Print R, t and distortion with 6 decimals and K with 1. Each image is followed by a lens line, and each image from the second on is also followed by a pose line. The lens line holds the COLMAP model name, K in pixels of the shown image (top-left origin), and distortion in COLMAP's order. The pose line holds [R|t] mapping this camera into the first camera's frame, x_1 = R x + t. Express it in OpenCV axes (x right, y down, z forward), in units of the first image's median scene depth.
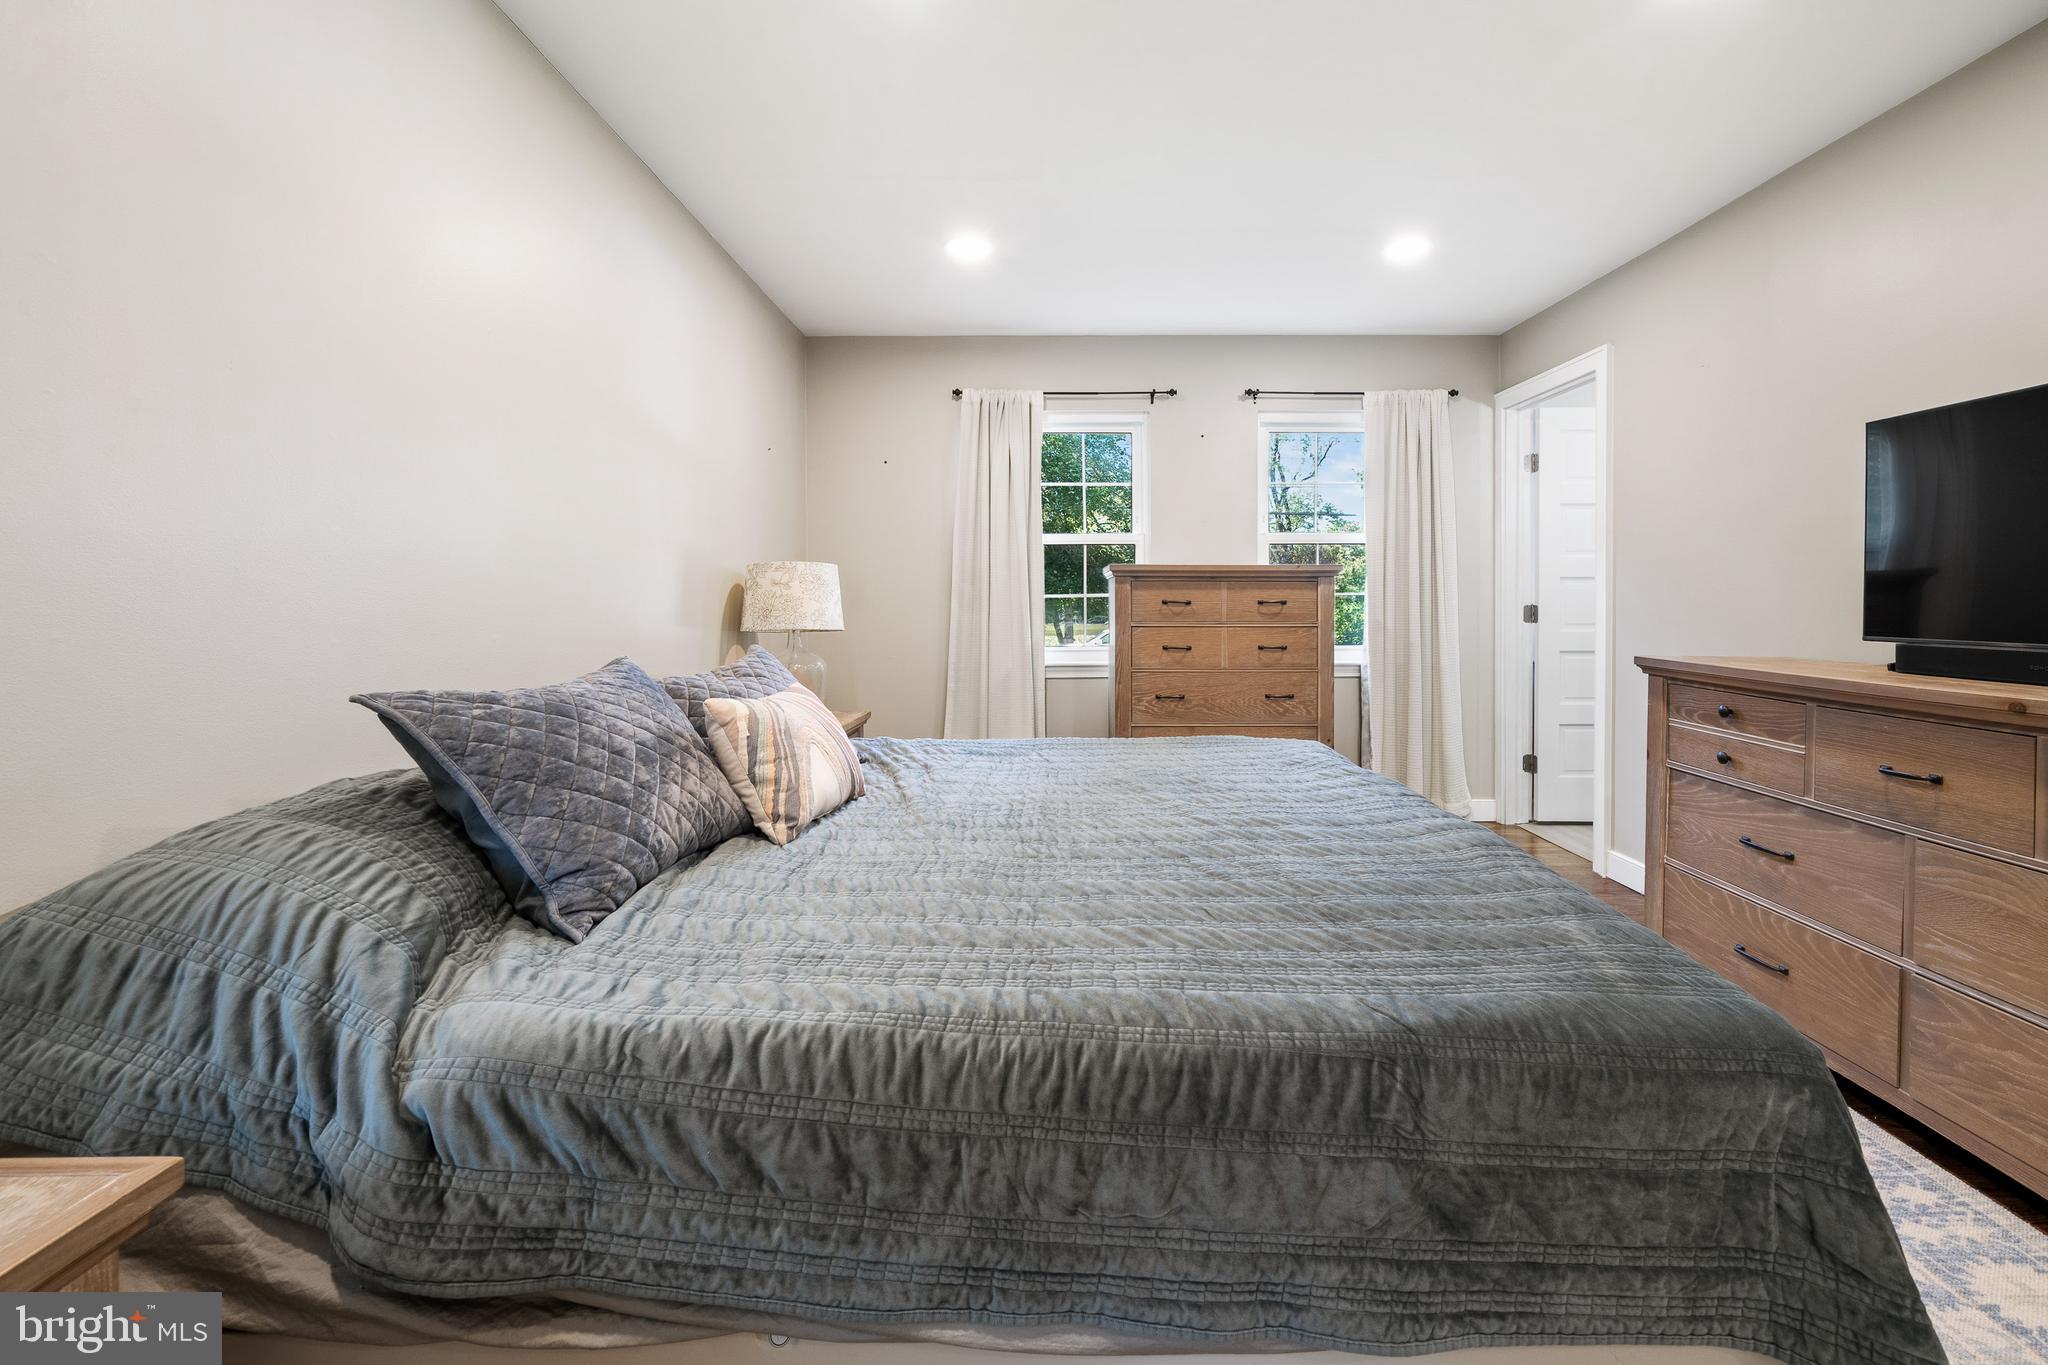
lens RADIAL K [[856.7, 0, 1027.2], [0, 856.7, 677.3], [0, 0, 1]] dist [-0.000397, -0.000296]
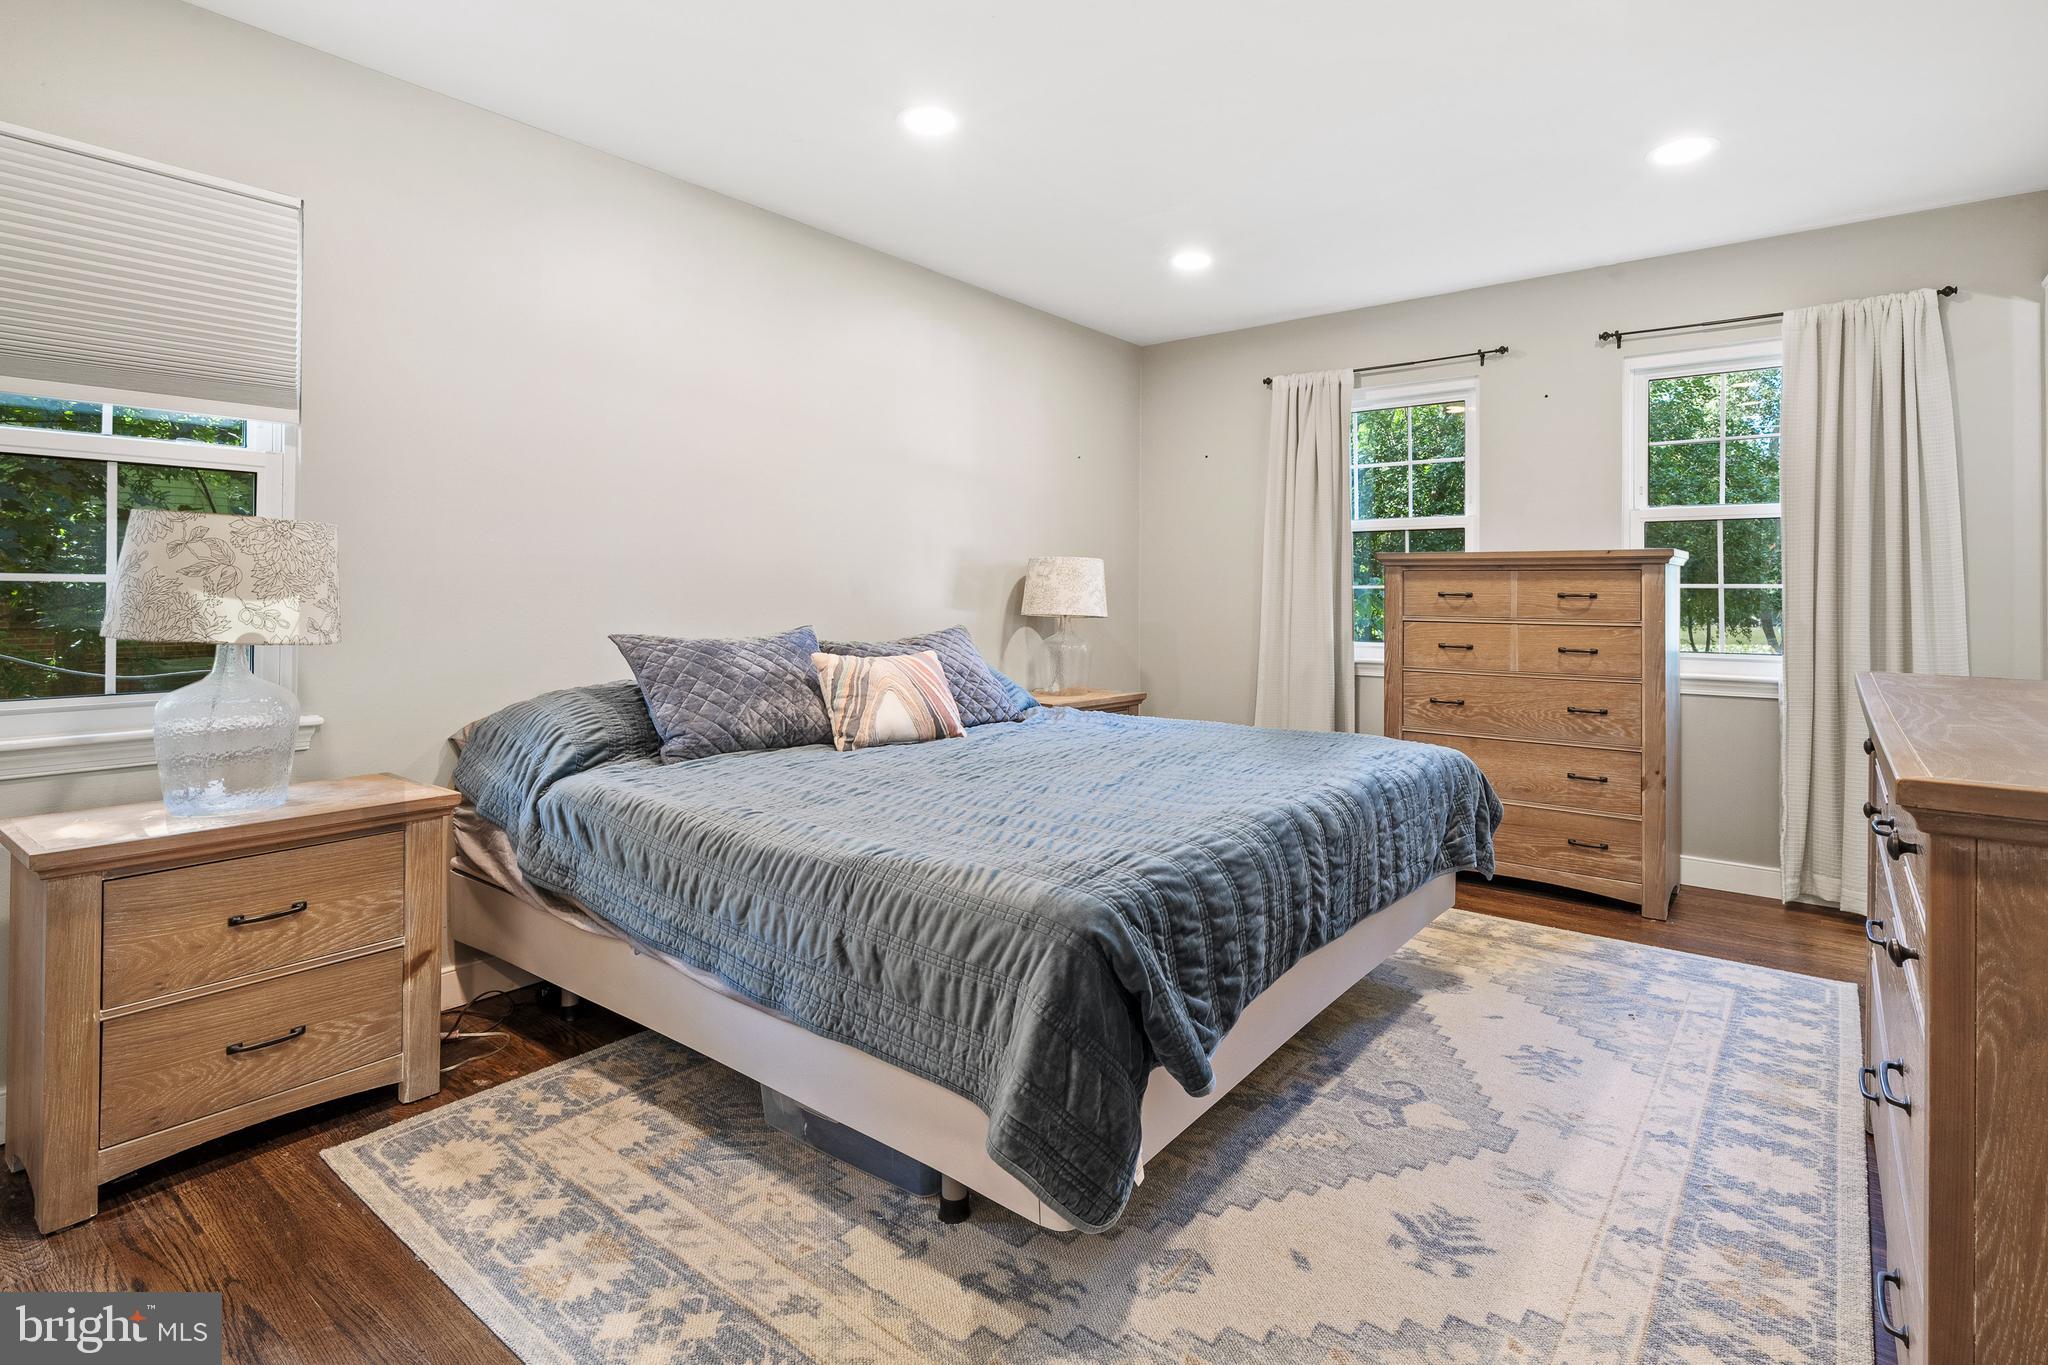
lens RADIAL K [[984.6, 0, 1031.8], [0, 984.6, 695.8], [0, 0, 1]] dist [-0.001252, -0.000485]
pose [[0.788155, 0.070253, -0.611454, 0.457892], [-0.061489, 0.997482, 0.035348, 0.007366], [0.612397, 0.009738, 0.790490, -0.069364]]
